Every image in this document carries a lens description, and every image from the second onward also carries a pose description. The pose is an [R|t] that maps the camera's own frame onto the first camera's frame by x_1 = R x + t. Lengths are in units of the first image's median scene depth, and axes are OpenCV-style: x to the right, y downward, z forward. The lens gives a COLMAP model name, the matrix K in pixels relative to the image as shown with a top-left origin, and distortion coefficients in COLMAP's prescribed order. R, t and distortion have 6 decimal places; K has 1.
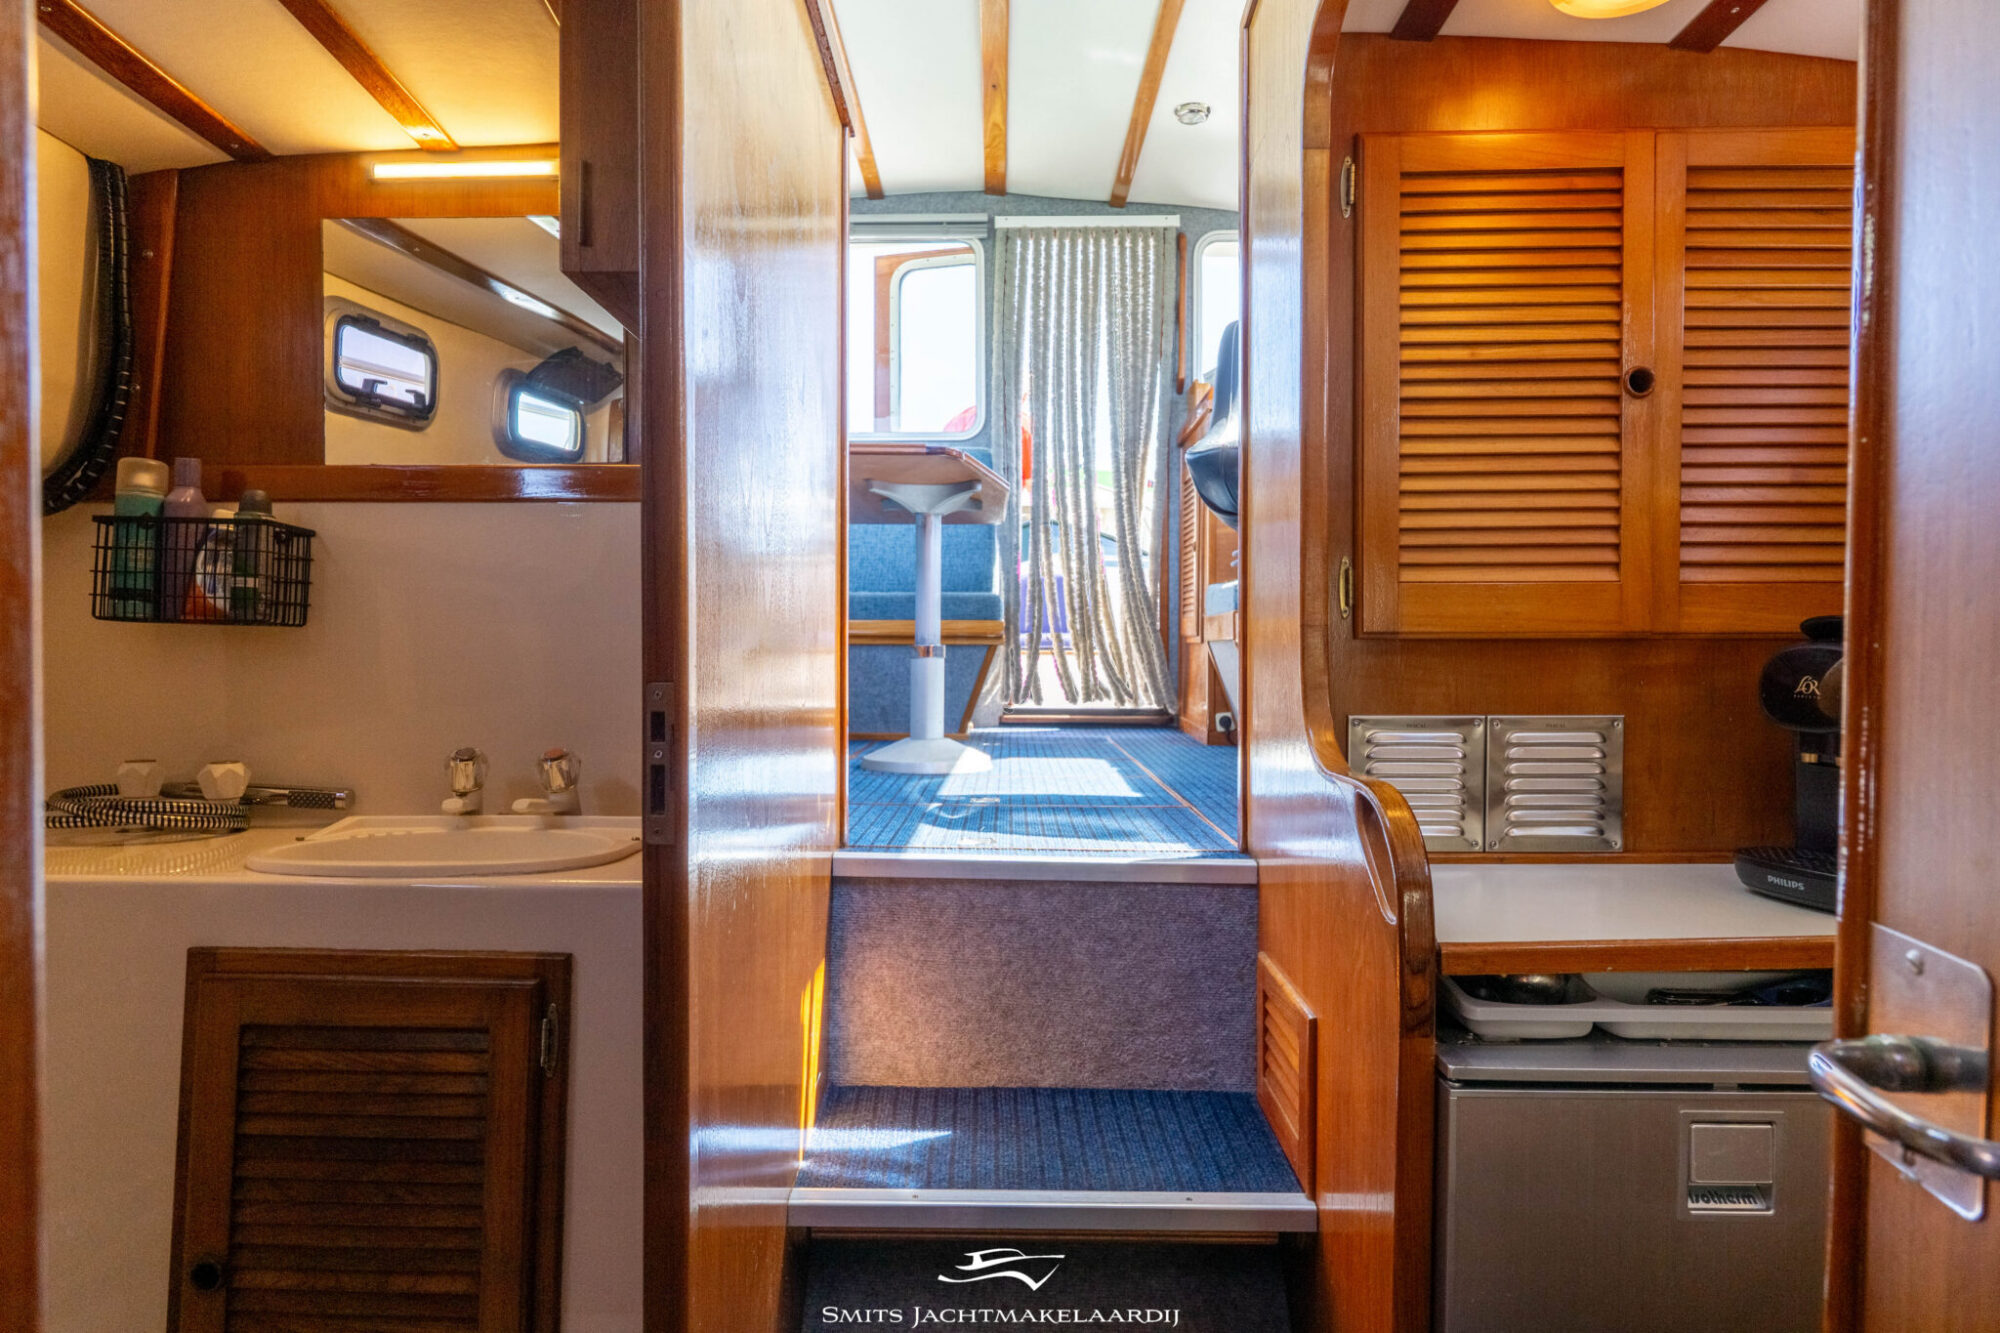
lens RADIAL K [[1094.4, 0, 1002.6], [0, 1094.4, 657.2], [0, 0, 1]] dist [-0.002901, -0.000099]
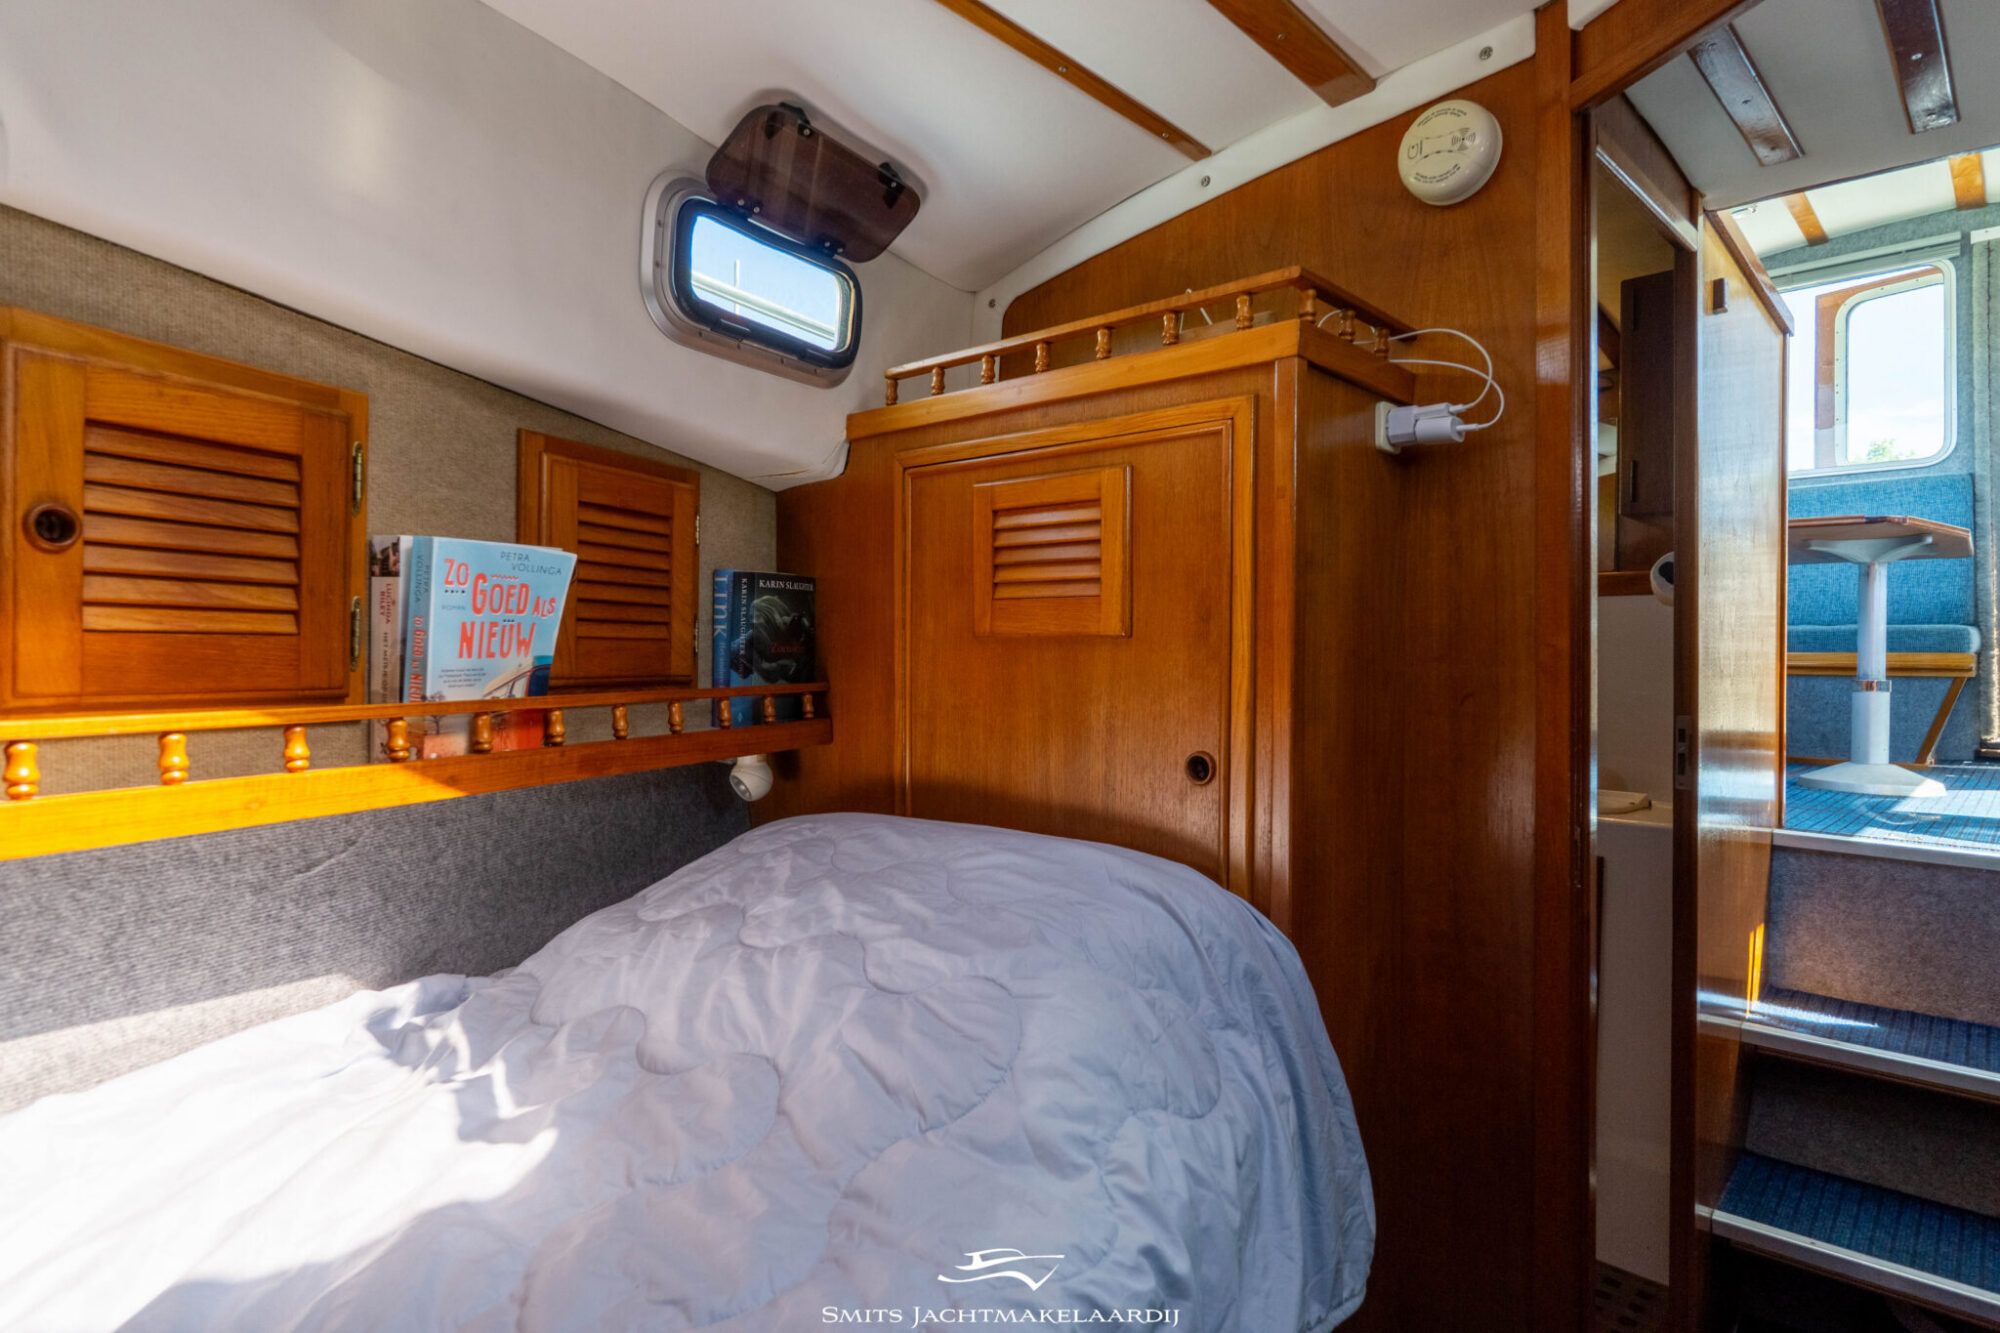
lens RADIAL K [[1094.4, 0, 997.0], [0, 1094.4, 658.6], [0, 0, 1]] dist [-0.002901, -0.000099]
pose [[0.723605, 0.003817, -0.690204, 0.104868], [-0.010386, 0.999932, -0.005360, -0.033796], [0.690136, 0.011047, 0.723595, -0.799359]]
